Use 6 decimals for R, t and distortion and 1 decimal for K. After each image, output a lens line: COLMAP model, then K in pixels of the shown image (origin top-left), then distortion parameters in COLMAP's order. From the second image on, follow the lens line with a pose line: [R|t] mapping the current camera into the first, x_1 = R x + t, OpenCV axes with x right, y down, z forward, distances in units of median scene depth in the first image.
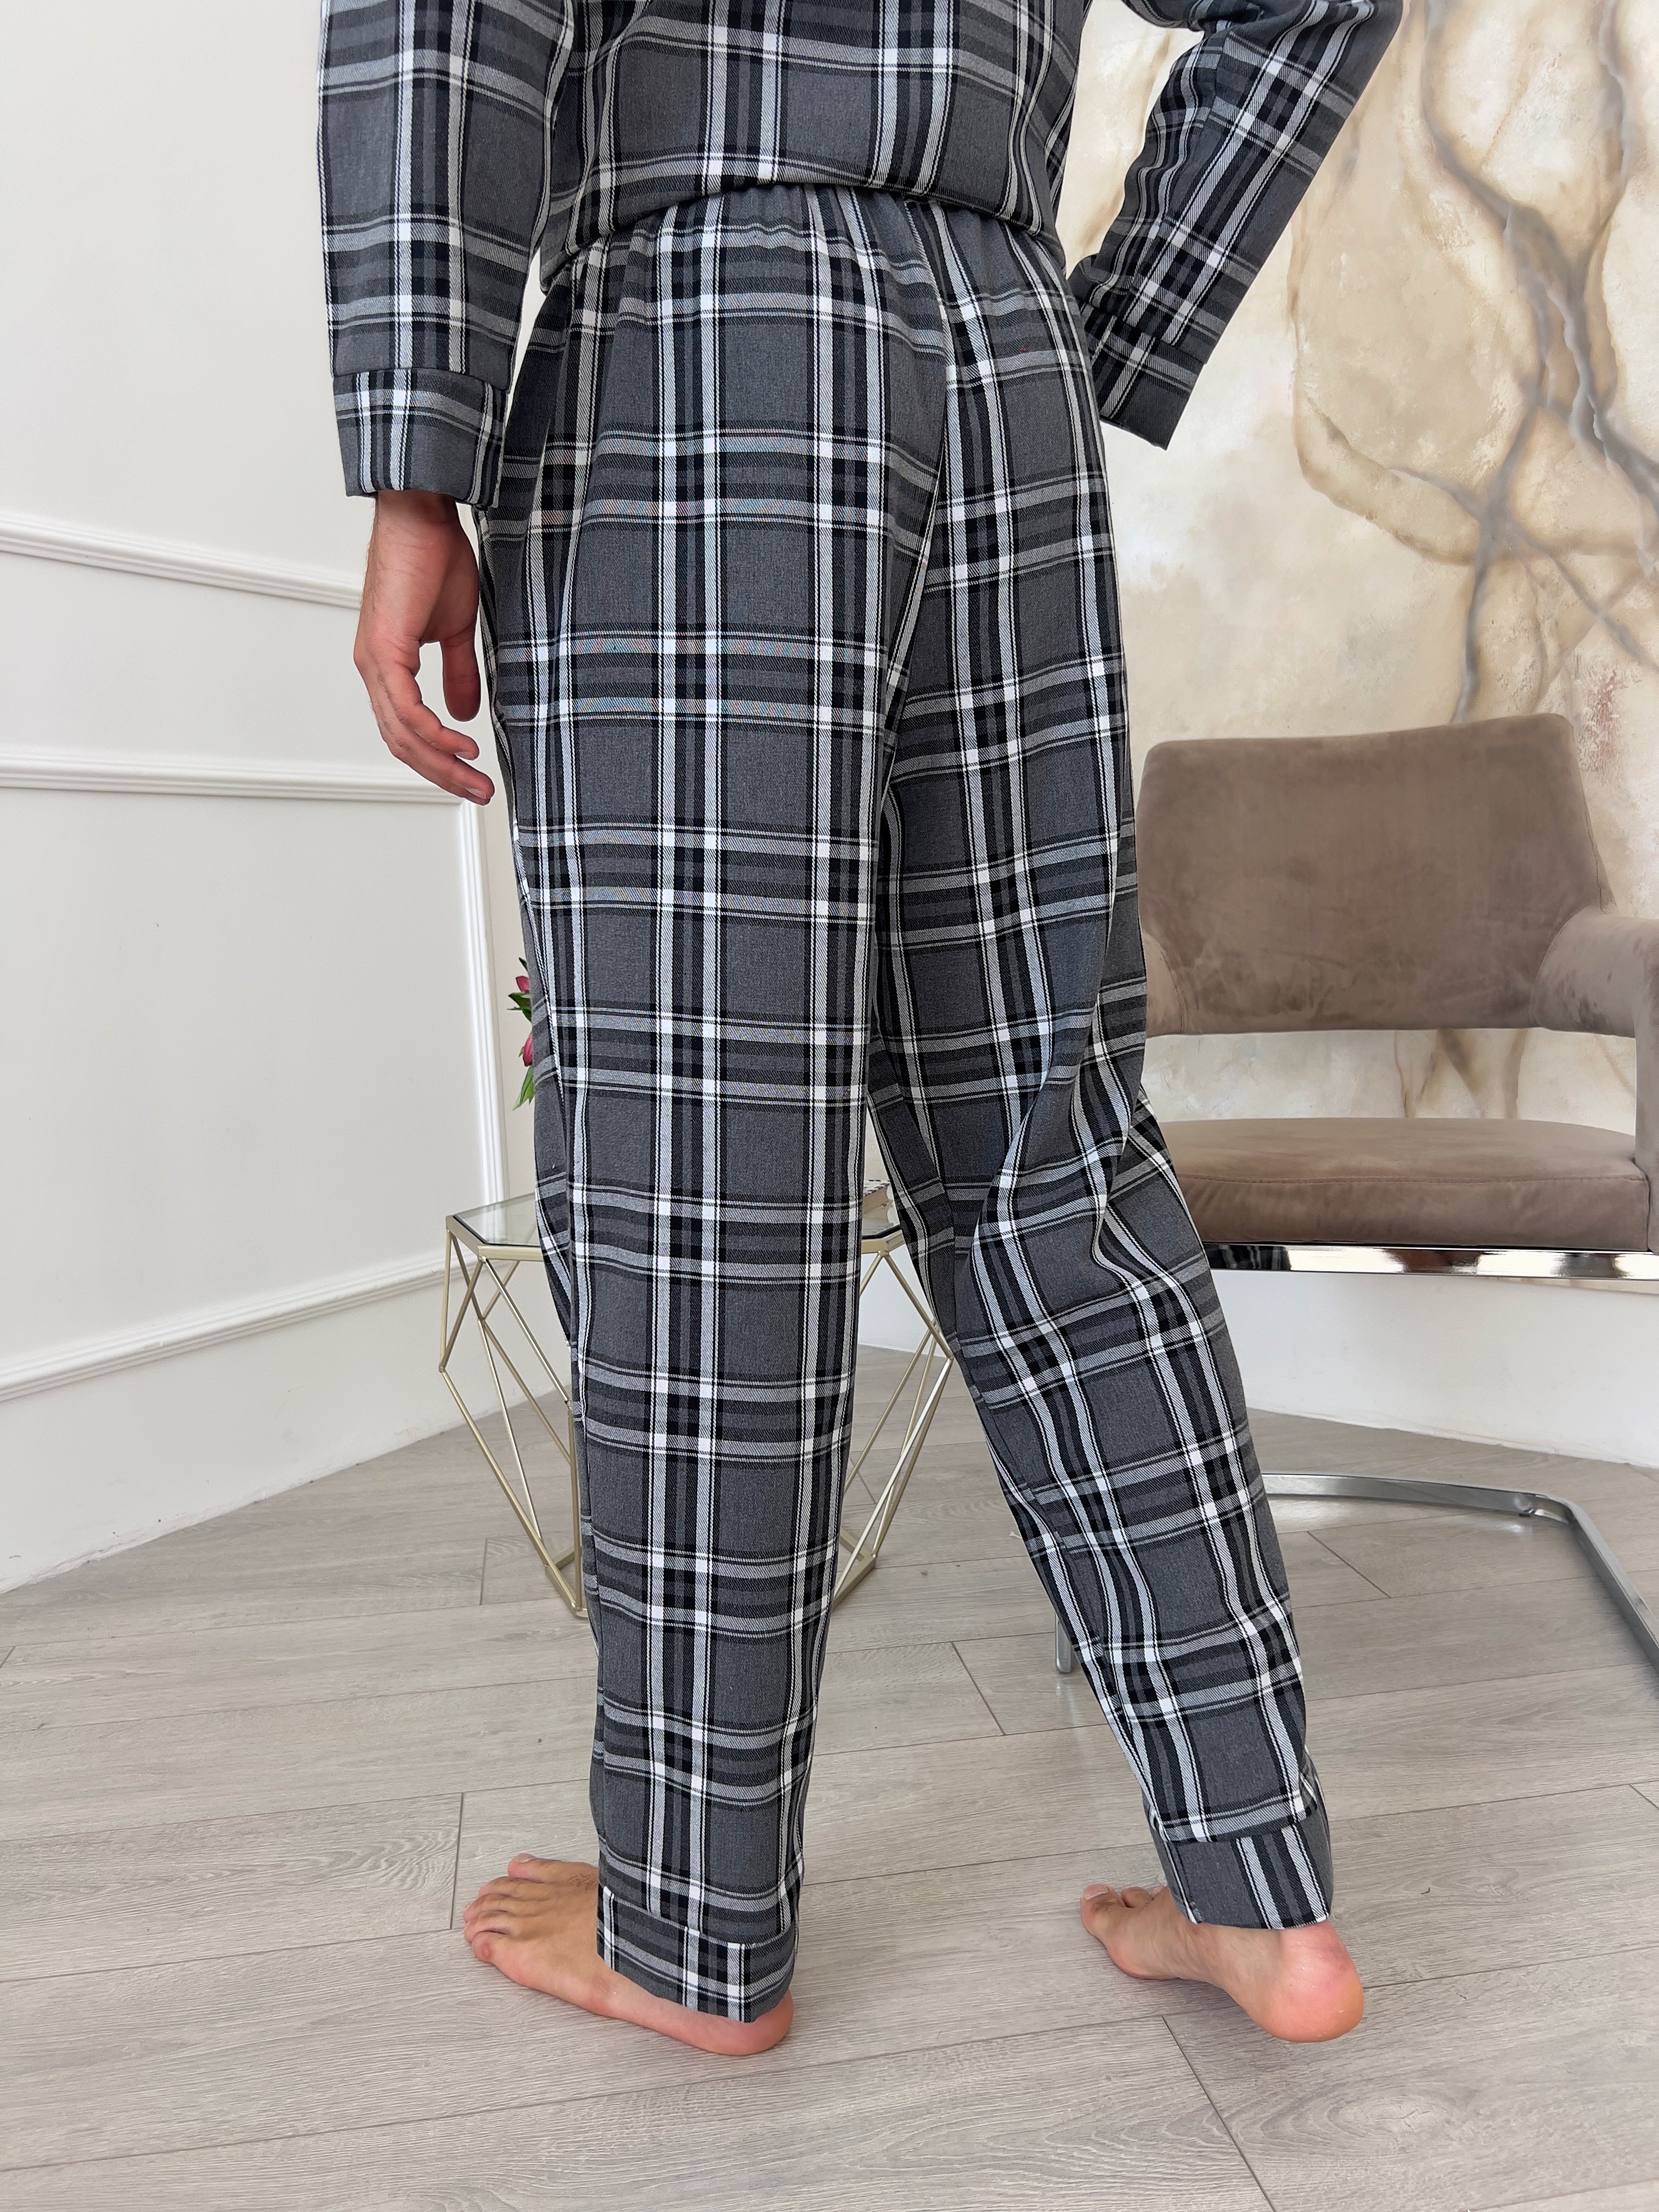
lens RADIAL K [[1611.9, 0, 802.9], [0, 1611.9, 1101.1], [0, 0, 1]] dist [0.047856, -0.063959]
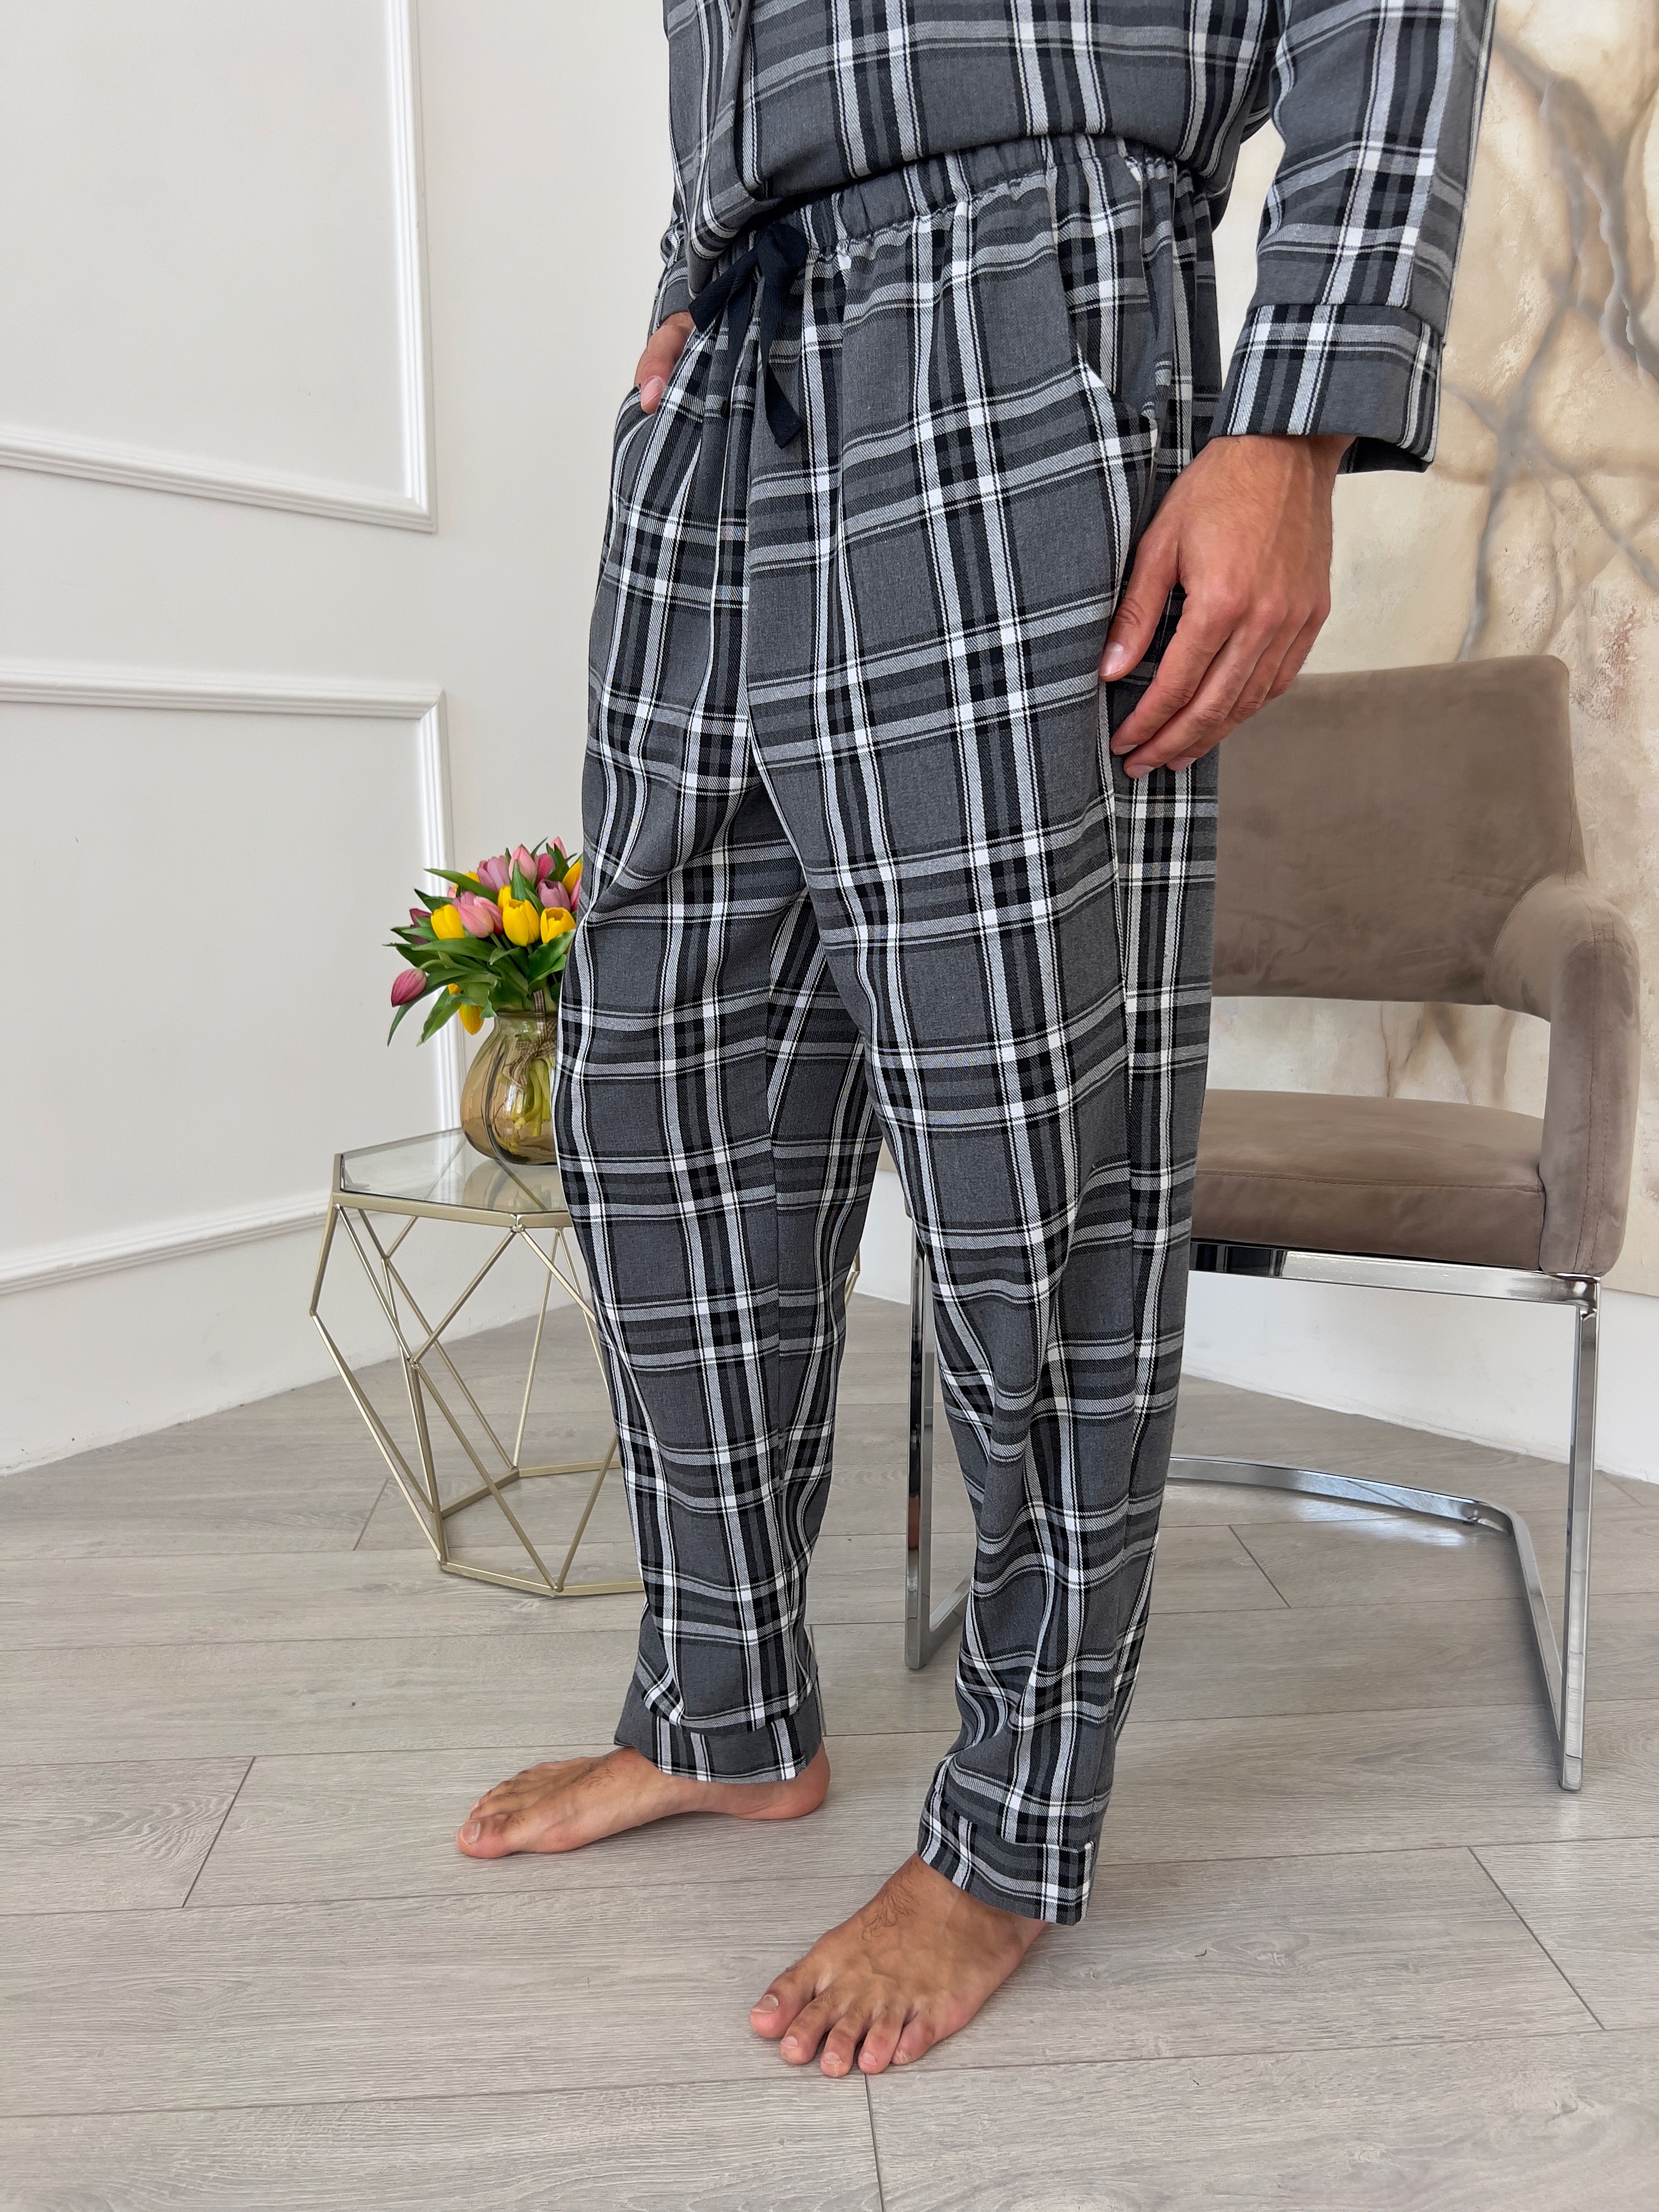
lens RADIAL K [[1611.2, 0, 825.2], [0, 1611.2, 1097.2], [0, 0, 1]] dist [0.042925, -0.057211]
pose [[0.996046, 0.044191, -0.077066, 0.153949], [-0.039796, 0.997543, 0.057662, -0.032257], [0.079424, -0.054367, 0.995357, 0.061668]]
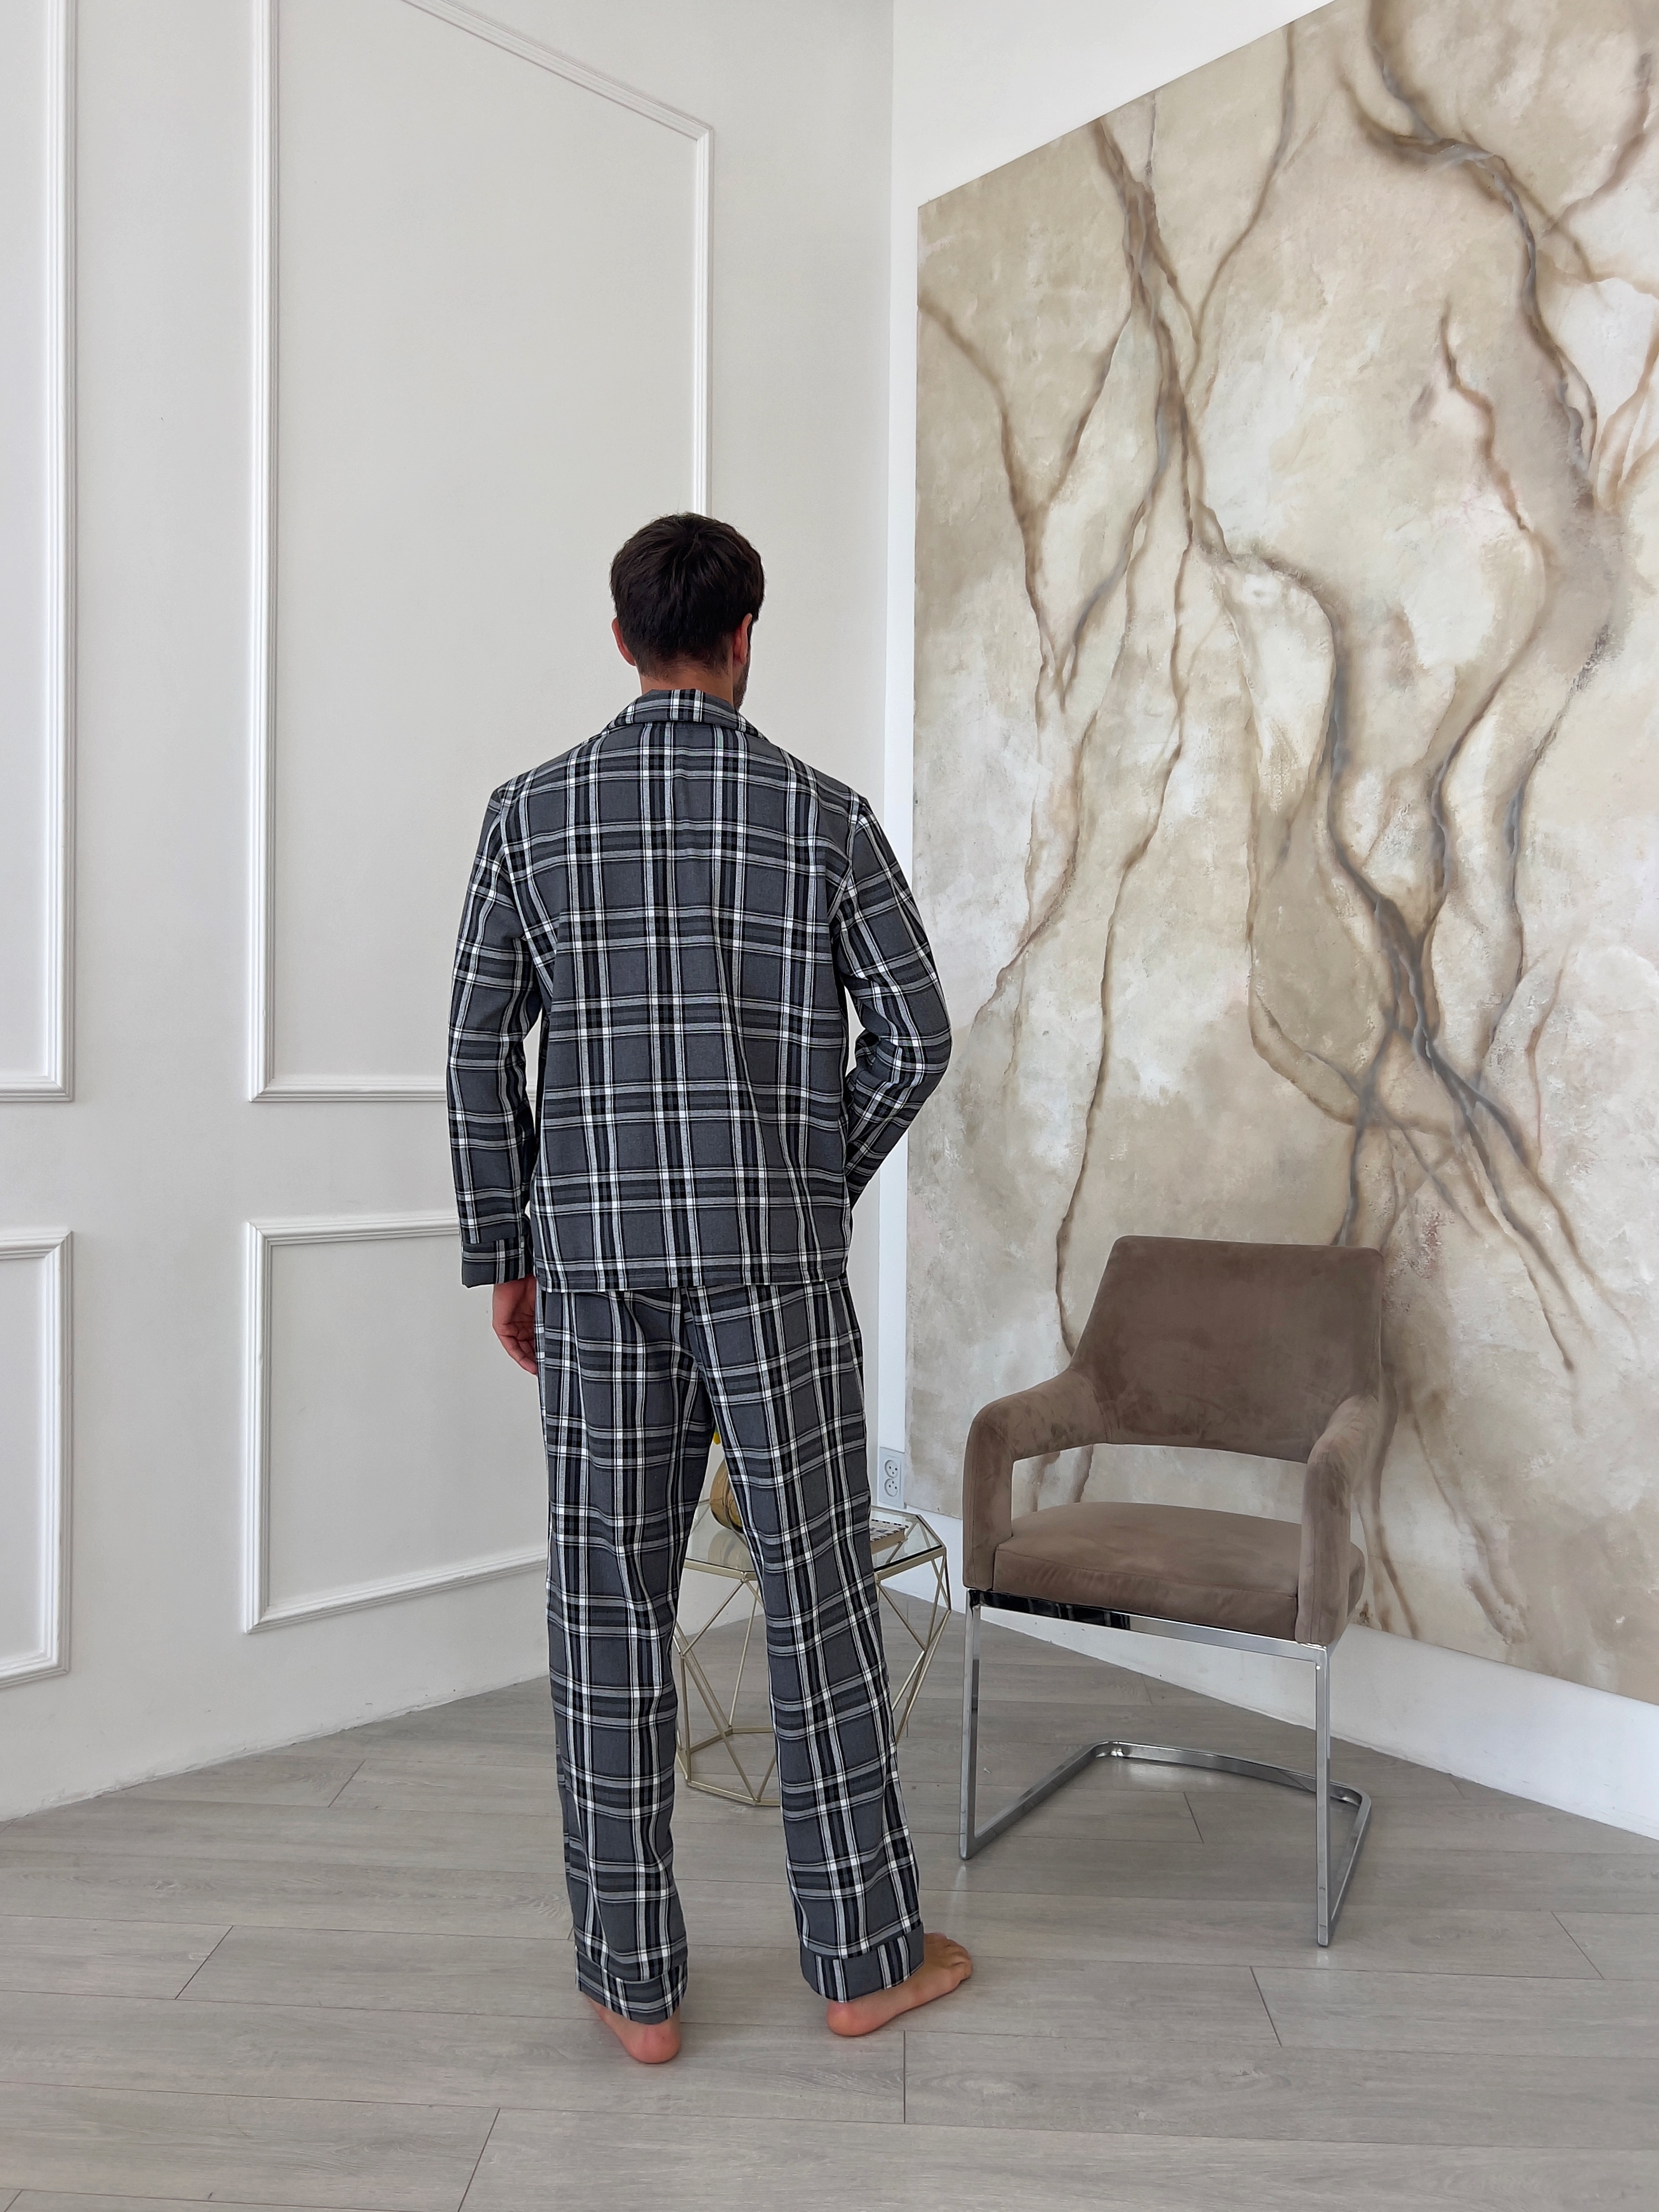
lens RADIAL K [[1673.4, 0, 829.5], [0, 1673.4, 1106.0], [0, 0, 1]] dist [0.063049, -0.107832]
pose [[0.978529, 0.050968, -0.199707, 0.300094], [-0.069491, 0.993794, -0.086864, -0.218621], [0.194040, 0.098877, 0.975998, -0.678383]]
